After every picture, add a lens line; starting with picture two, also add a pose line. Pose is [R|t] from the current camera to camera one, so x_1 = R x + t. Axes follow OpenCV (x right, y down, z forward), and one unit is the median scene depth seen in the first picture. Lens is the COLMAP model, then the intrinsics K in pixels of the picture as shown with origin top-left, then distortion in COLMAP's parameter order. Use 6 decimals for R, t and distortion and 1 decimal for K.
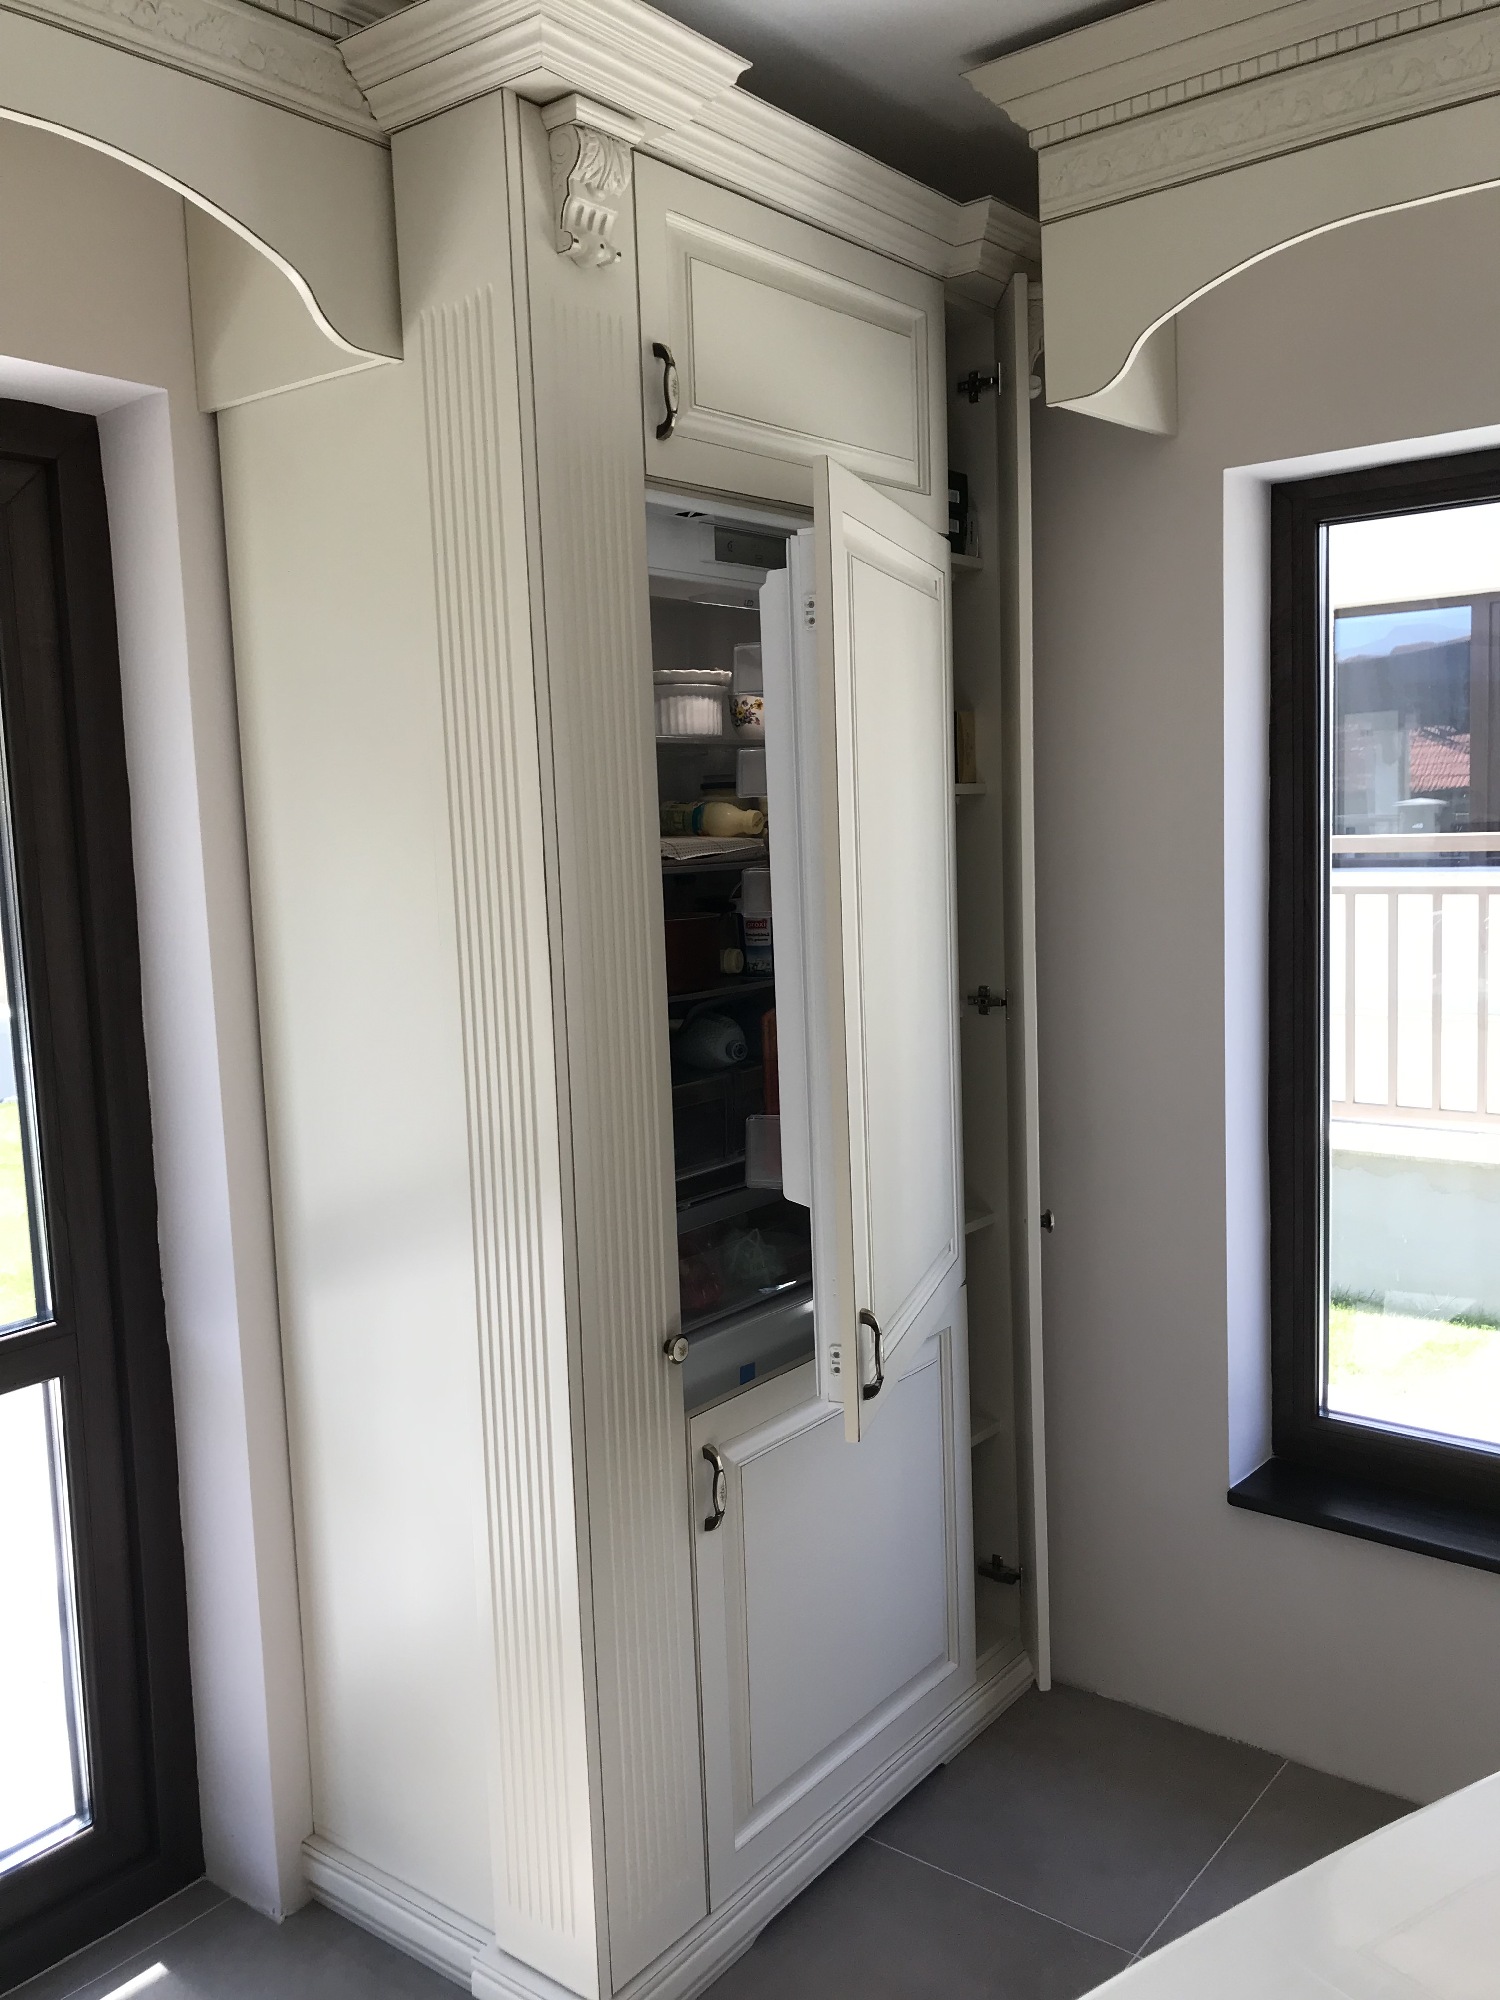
lens RADIAL K [[1674.3, 0, 788.7], [0, 1674.3, 993.9], [0, 0, 1]] dist [0.065178, -0.094857]
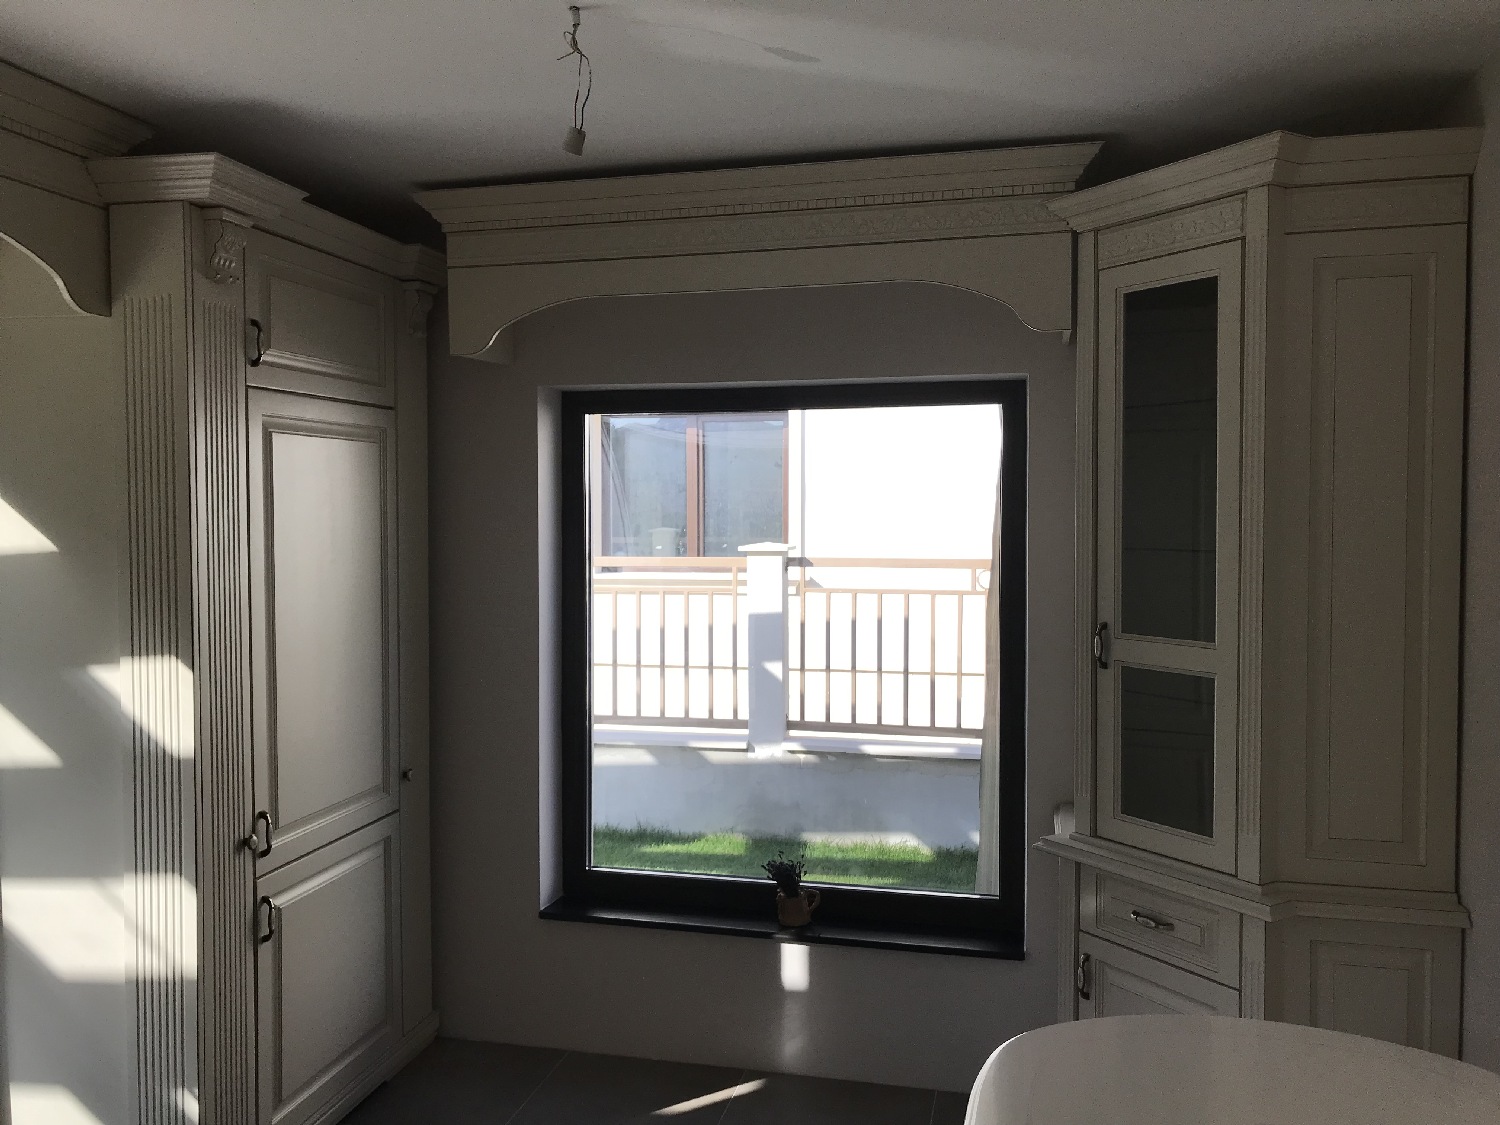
lens RADIAL K [[1255.7, 0, 750.0], [0, 1255.7, 562.5], [0, 0, 1]] dist [0.065178, -0.094857]
pose [[0.913403, 0.019343, 0.406596, -0.131178], [0.012963, 0.996981, -0.076552, 0.015669], [-0.406849, 0.075193, 0.910395, -0.506631]]
